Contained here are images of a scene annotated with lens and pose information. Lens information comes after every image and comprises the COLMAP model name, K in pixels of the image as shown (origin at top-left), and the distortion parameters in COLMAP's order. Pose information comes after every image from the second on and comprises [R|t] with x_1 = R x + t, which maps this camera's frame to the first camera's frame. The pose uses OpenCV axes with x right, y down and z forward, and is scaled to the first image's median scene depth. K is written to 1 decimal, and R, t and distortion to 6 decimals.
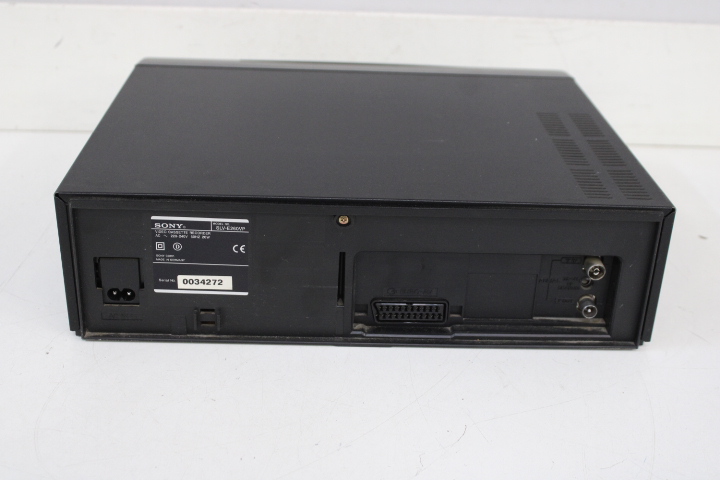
lens RADIAL K [[963.2, 0, 360.0], [0, 963.2, 240.0], [0, 0, 1]] dist [-0.077217, 0.091383]
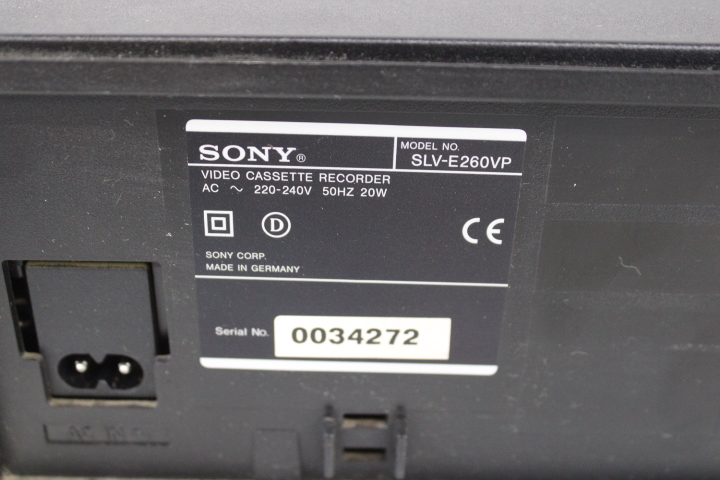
lens RADIAL K [[963.2, 0, 360.0], [0, 963.2, 240.0], [0, 0, 1]] dist [-0.077217, 0.091383]
pose [[0.998743, -0.003909, -0.049978, -0.145042], [0.006300, 0.998839, 0.047766, -0.002411], [0.049733, -0.048021, 0.997607, 0.683574]]
